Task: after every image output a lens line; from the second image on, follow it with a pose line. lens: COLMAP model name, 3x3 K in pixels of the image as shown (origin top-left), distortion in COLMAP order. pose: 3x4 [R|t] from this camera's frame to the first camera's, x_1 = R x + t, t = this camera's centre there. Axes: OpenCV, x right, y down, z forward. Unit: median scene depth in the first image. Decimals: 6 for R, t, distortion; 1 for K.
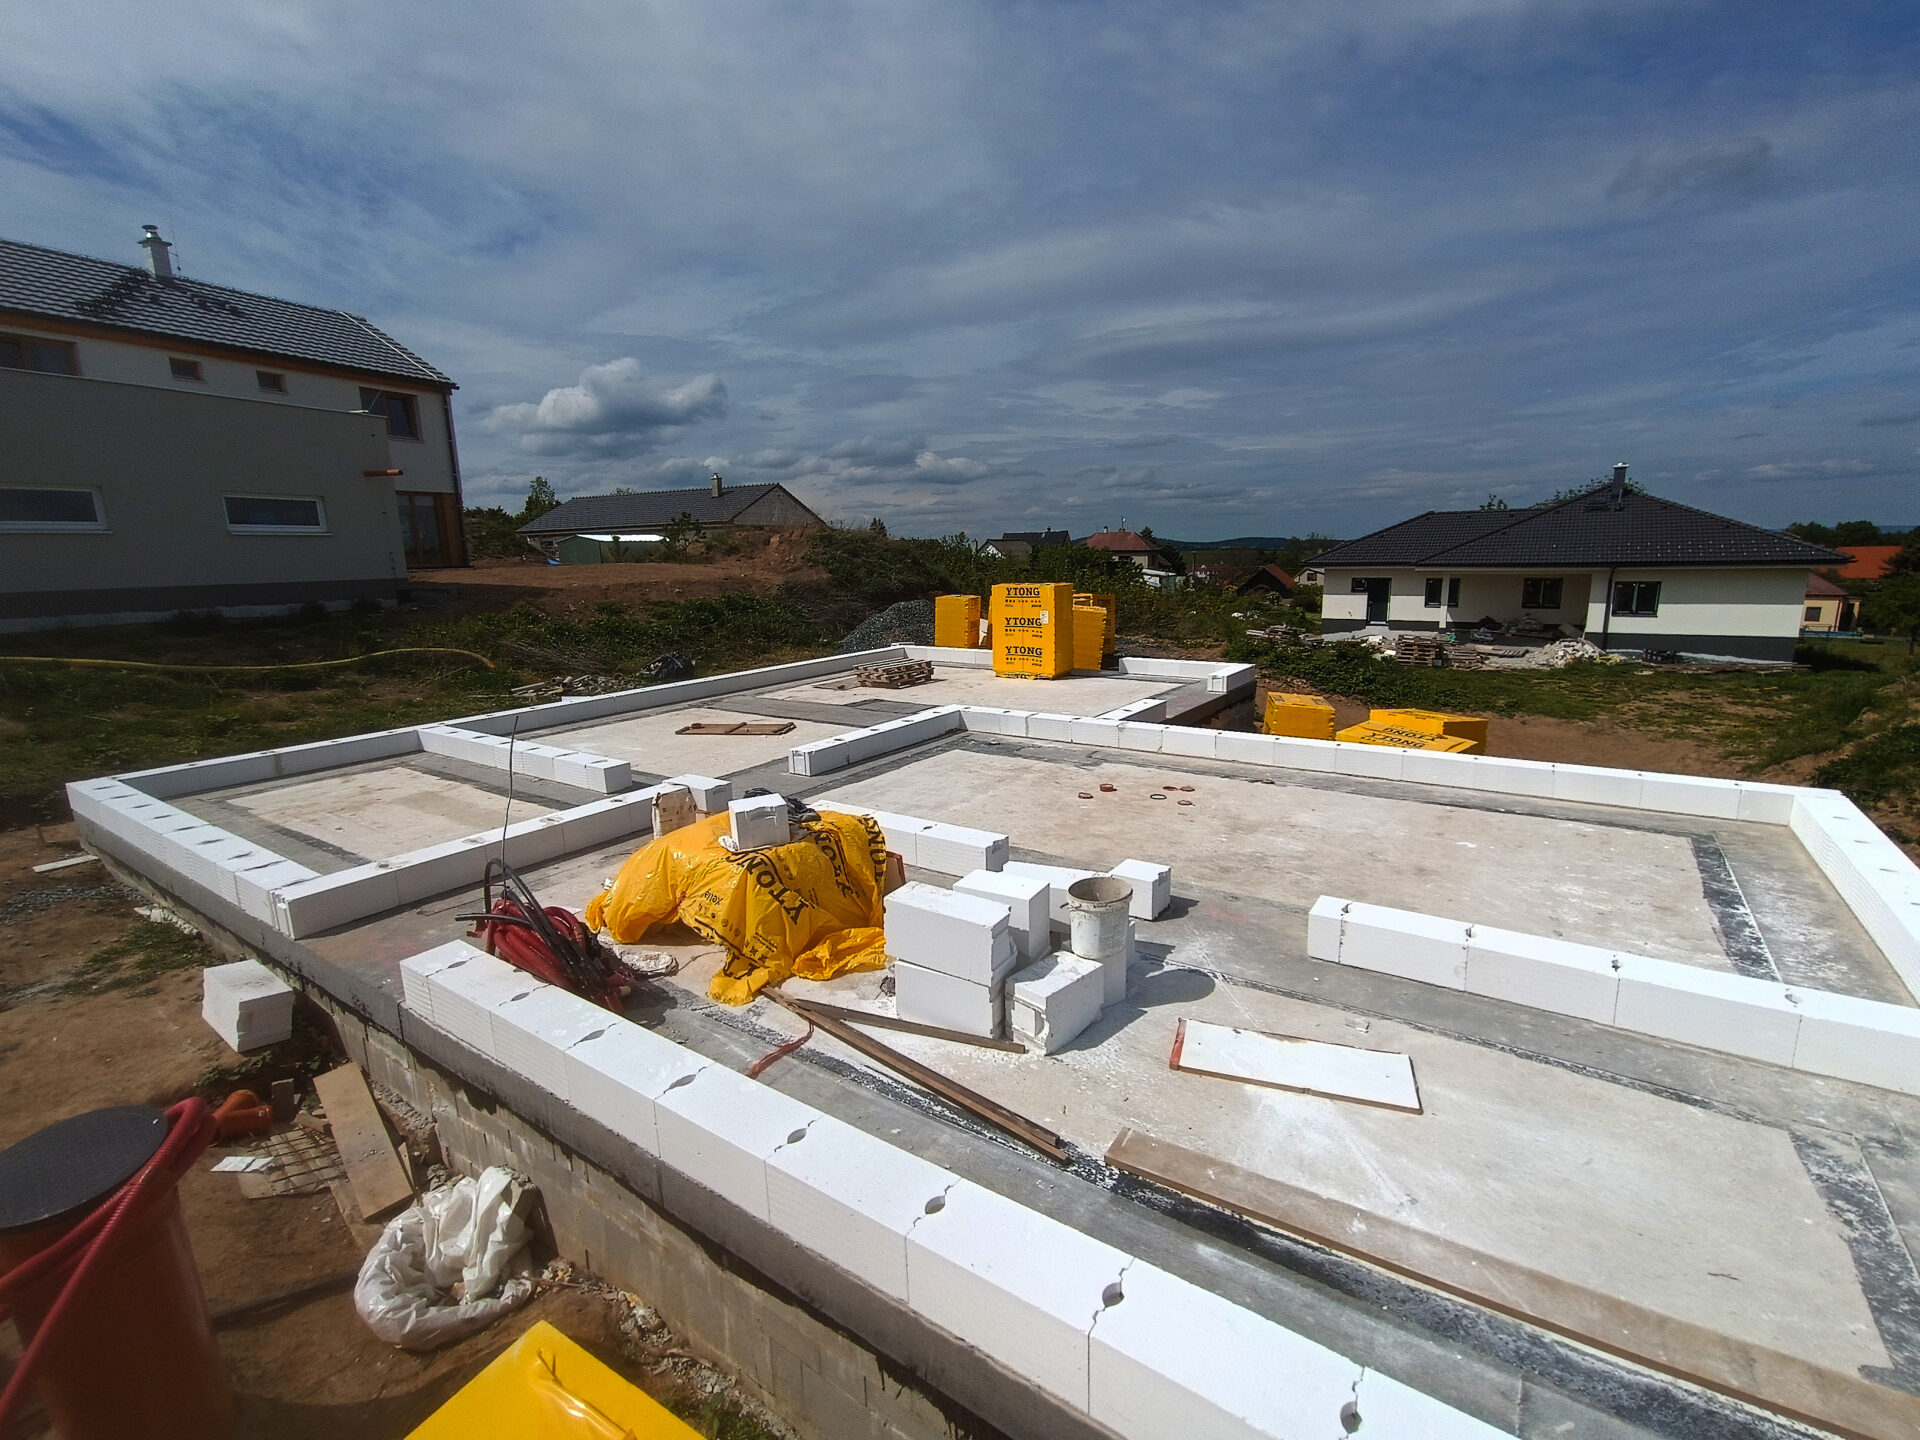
lens RADIAL K [[877.0, 0, 961.6], [0, 877.0, 718.3], [0, 0, 1]] dist [-0.000947, -0.000038]
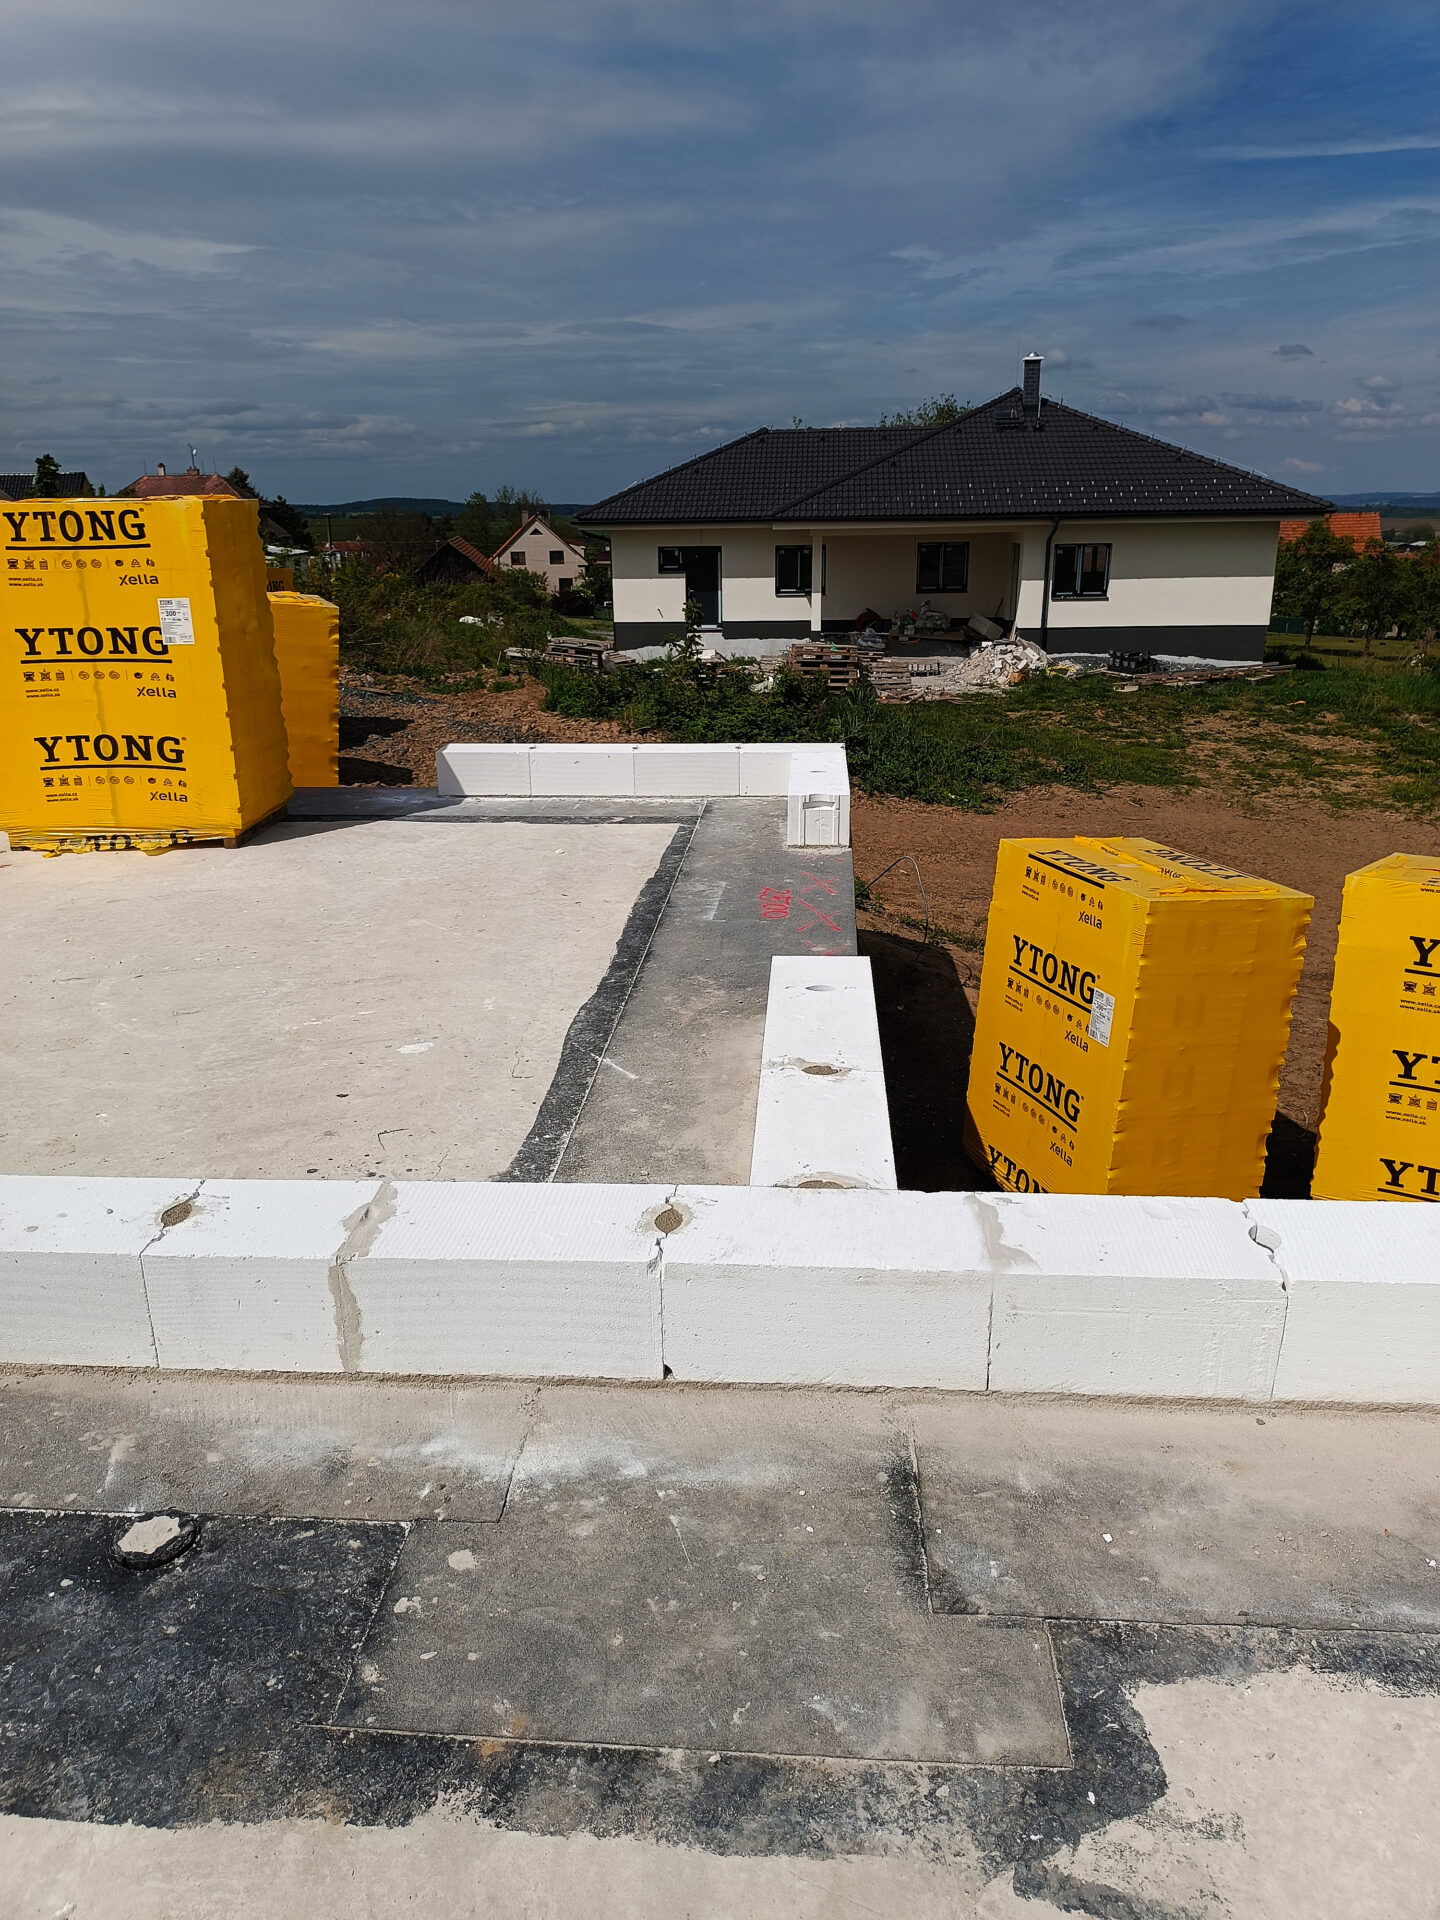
lens RADIAL K [[1365.5, 0, 718.1], [0, 1365.5, 963.5], [0, 0, 1]] dist [0.085857, -0.243563]
pose [[0.860239, -0.153915, 0.486105, 0.006985], [0.093957, 0.984876, 0.145570, -0.025540], [-0.501159, -0.079552, 0.861691, 0.242411]]
